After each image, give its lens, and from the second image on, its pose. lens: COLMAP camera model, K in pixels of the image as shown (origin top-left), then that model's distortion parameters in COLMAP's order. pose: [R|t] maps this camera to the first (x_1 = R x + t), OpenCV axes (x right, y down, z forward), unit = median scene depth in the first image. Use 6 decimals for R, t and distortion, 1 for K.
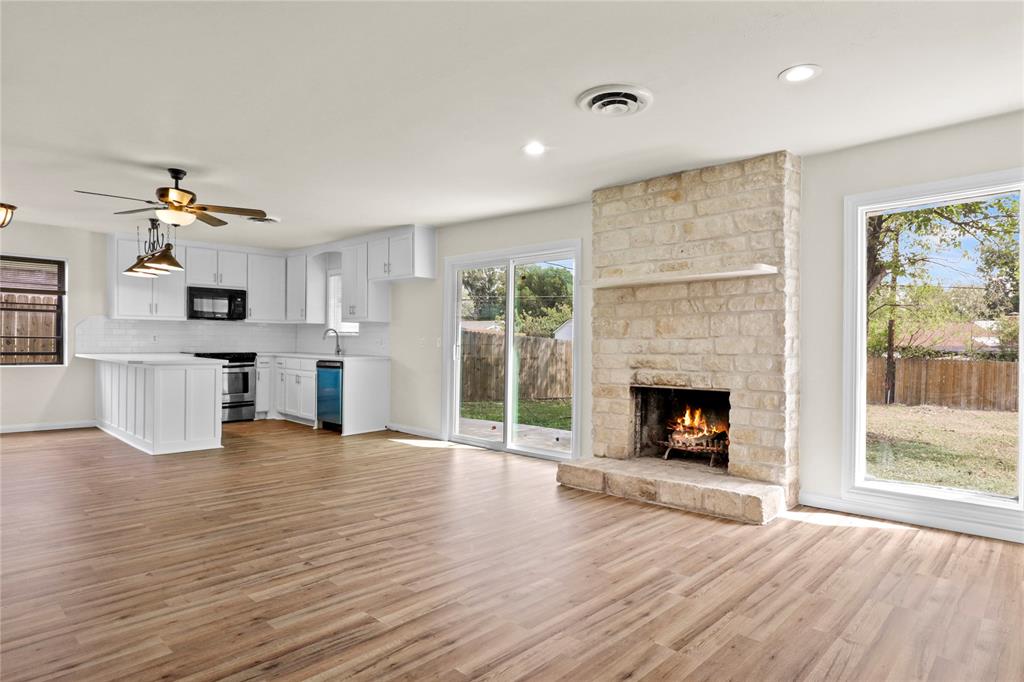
lens RADIAL K [[588.3, 0, 516.1], [0, 588.3, 345.2], [0, 0, 1]] dist [-0.036467, 0.017346]
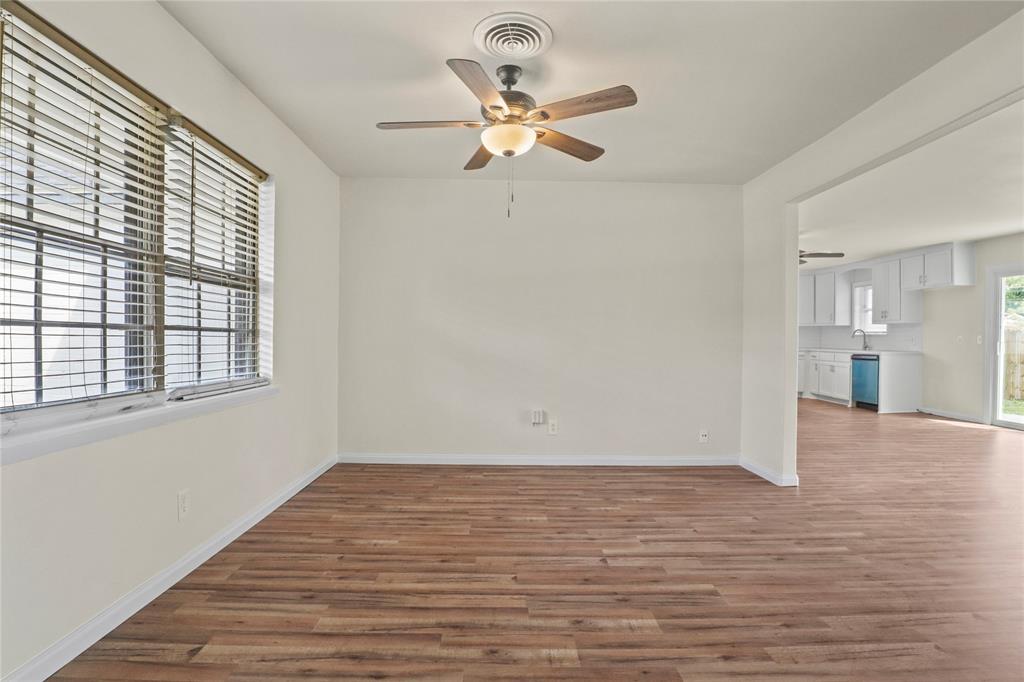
lens RADIAL K [[520.1, 0, 508.3], [0, 520.1, 343.6], [0, 0, 1]] dist [-0.033197, 0.007667]
pose [[0.698776, -0.000541, -0.715340, -0.092980], [0.002220, 0.999997, 0.001412, -0.001538], [0.715337, -0.002574, 0.698775, -0.544844]]
